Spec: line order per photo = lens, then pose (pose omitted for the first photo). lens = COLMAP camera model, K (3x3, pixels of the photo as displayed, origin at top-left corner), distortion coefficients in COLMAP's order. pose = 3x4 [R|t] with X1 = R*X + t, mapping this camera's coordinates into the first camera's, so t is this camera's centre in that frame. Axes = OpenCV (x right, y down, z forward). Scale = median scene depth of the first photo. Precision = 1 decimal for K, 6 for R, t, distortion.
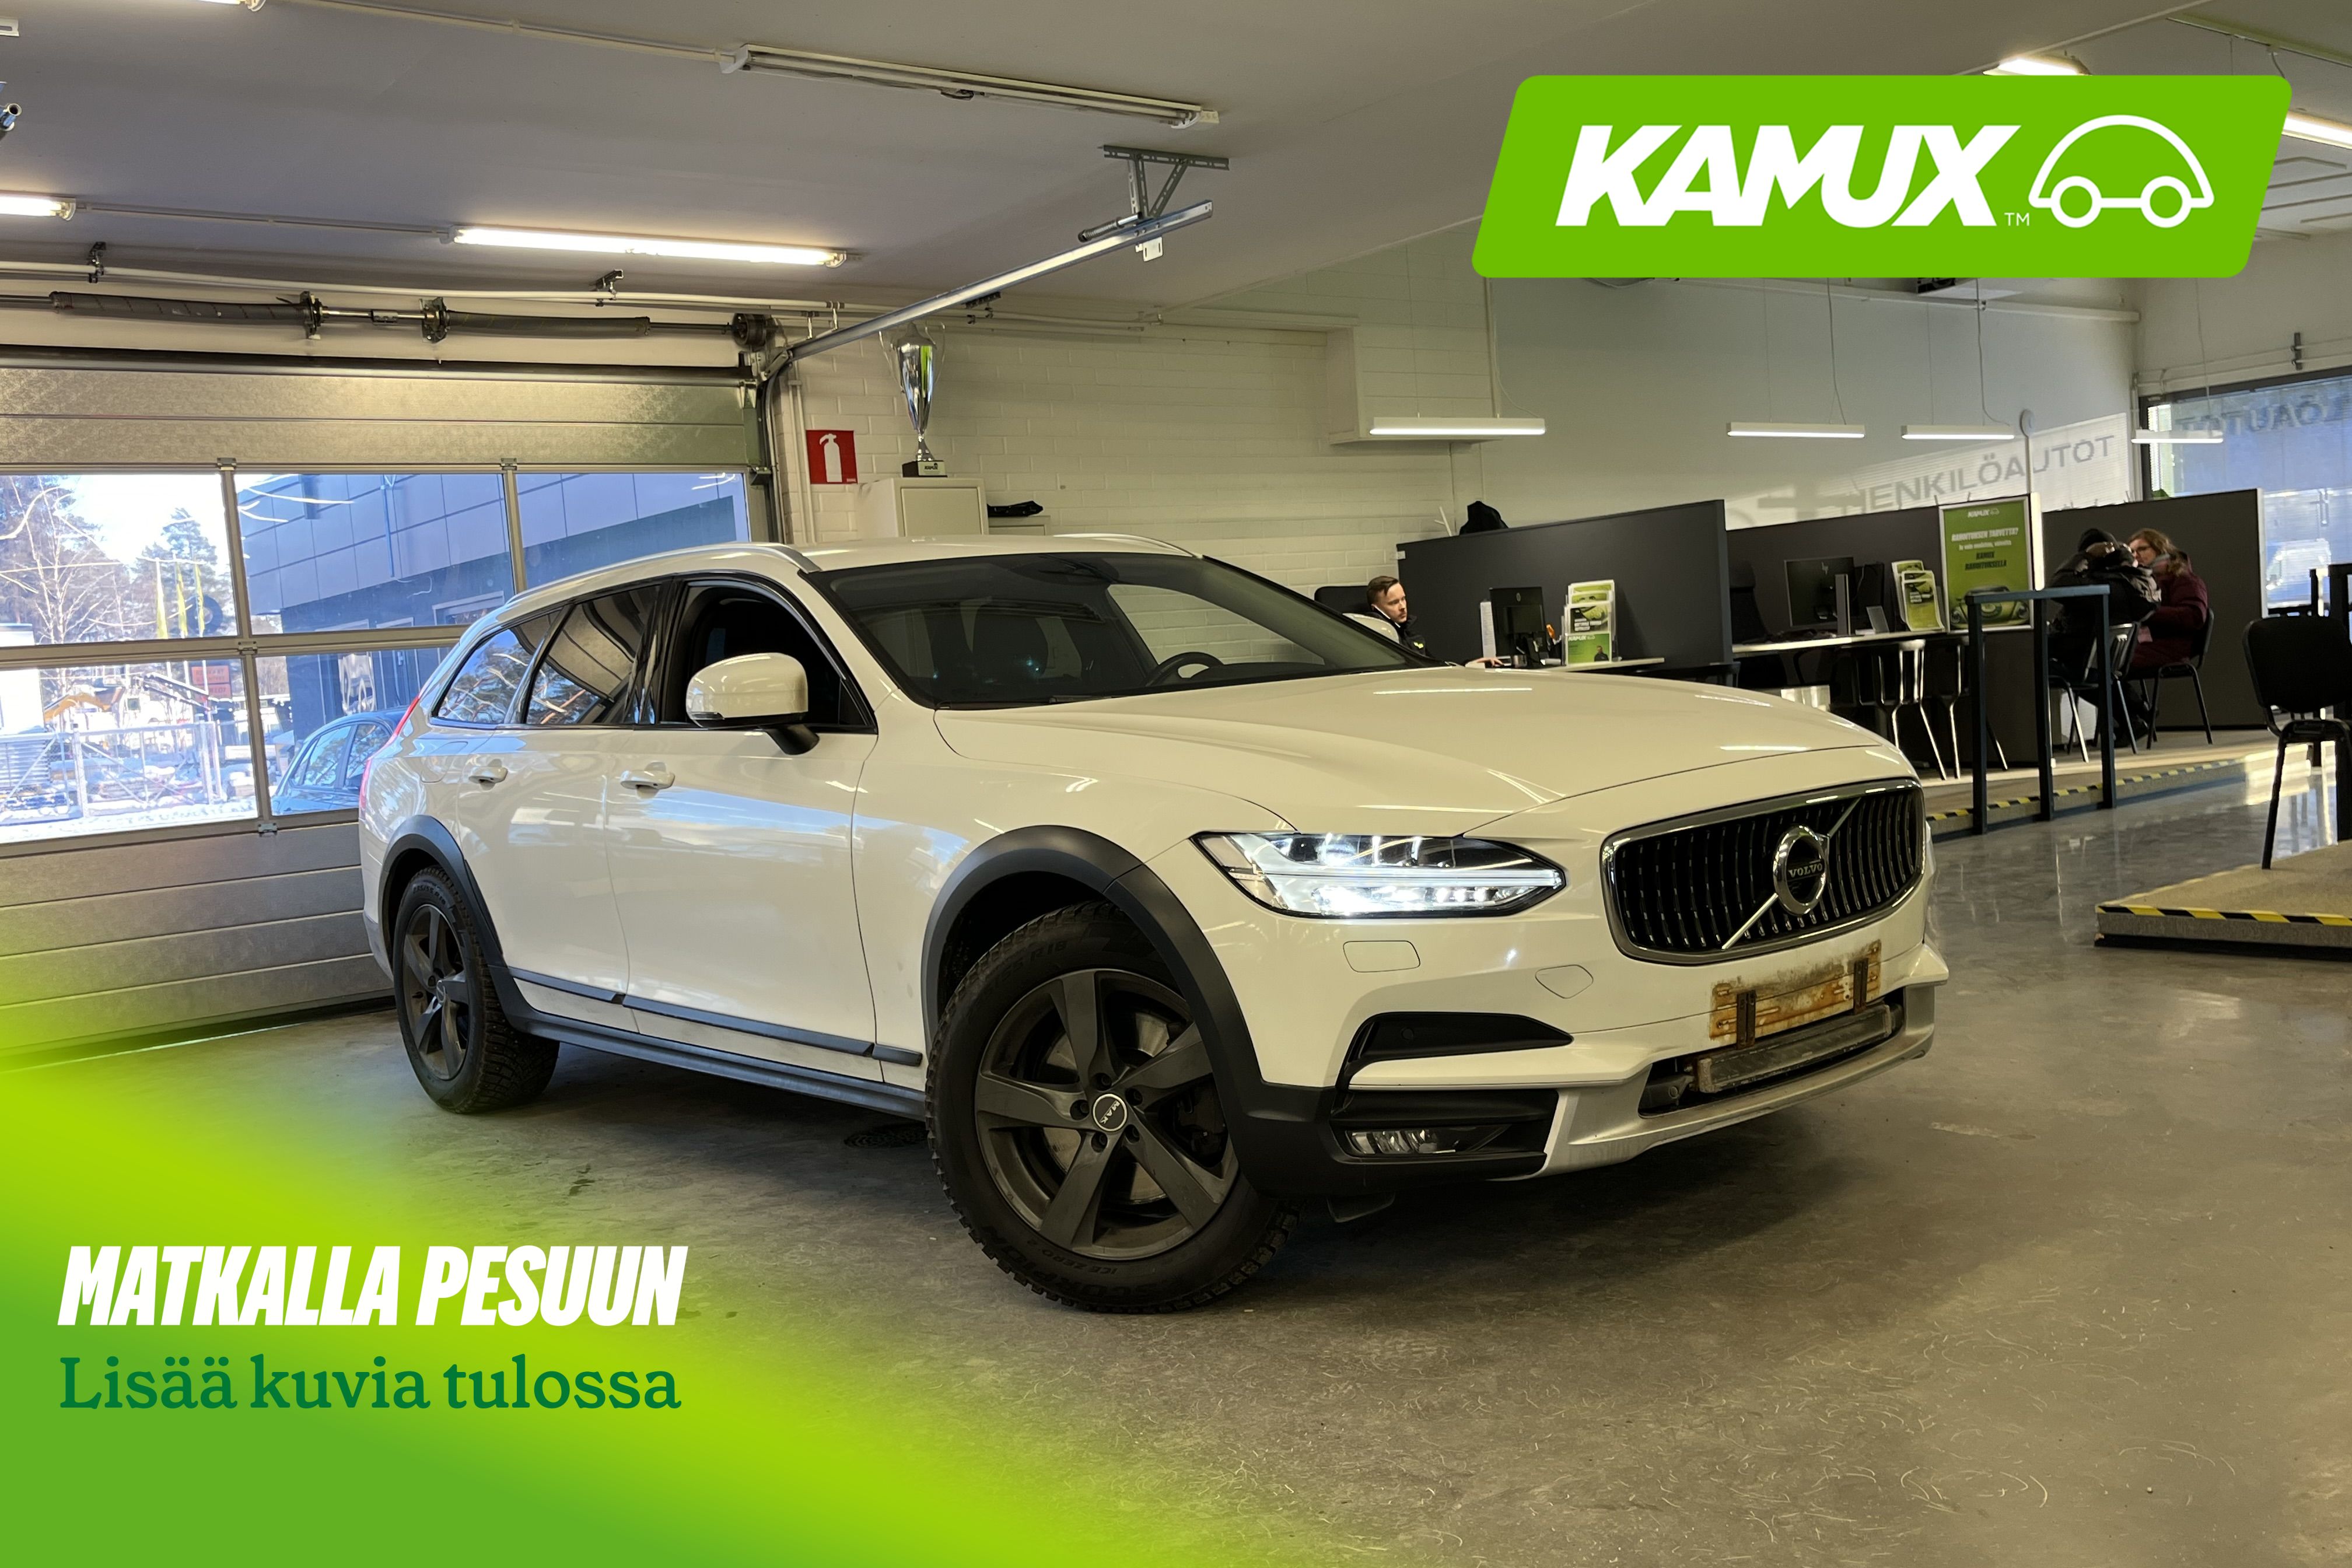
lens RADIAL K [[2039.3, 0, 1177.7], [0, 2039.3, 787.8], [0, 0, 1]] dist [-0.000710, 0.001302]
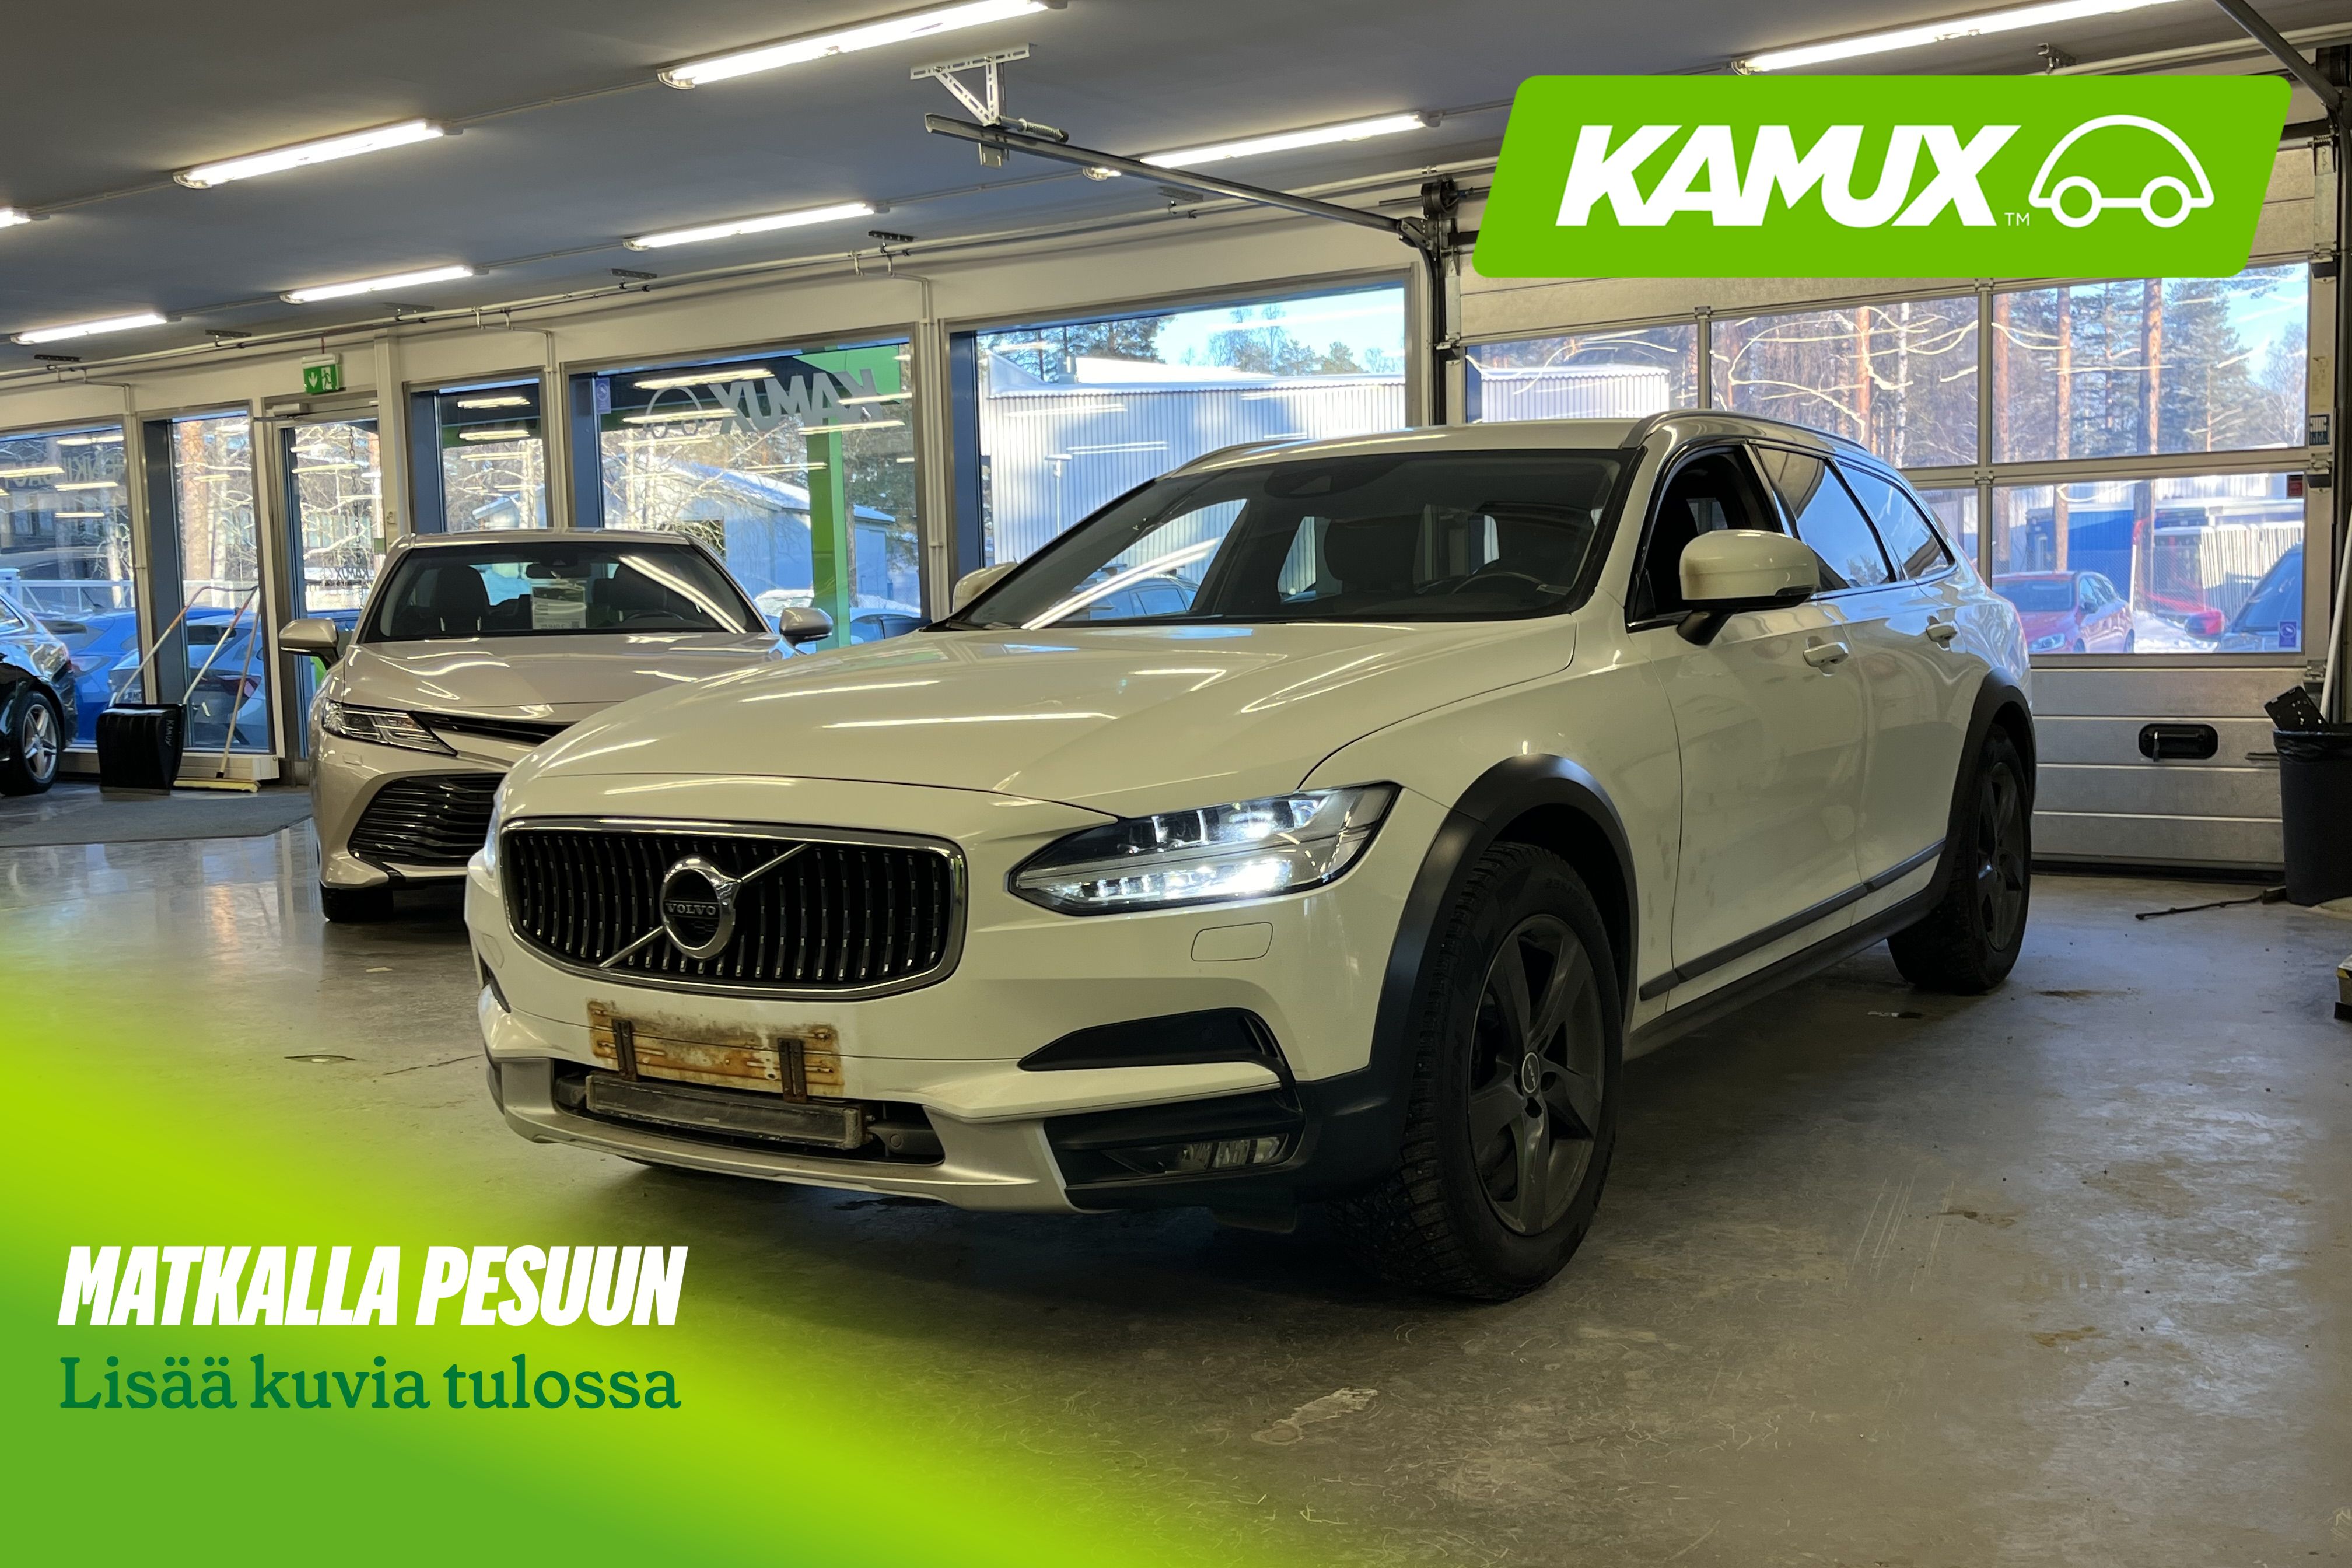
lens RADIAL K [[2210.6, 0, 1177.7], [0, 2210.6, 782.2], [0, 0, 1]] dist [0.001575, 0.000000]
pose [[0.288222, 0.151225, -0.945547, 1.240455], [-0.047133, 0.988494, 0.143726, -0.156427], [0.956403, 0.003141, 0.292033, 0.920999]]
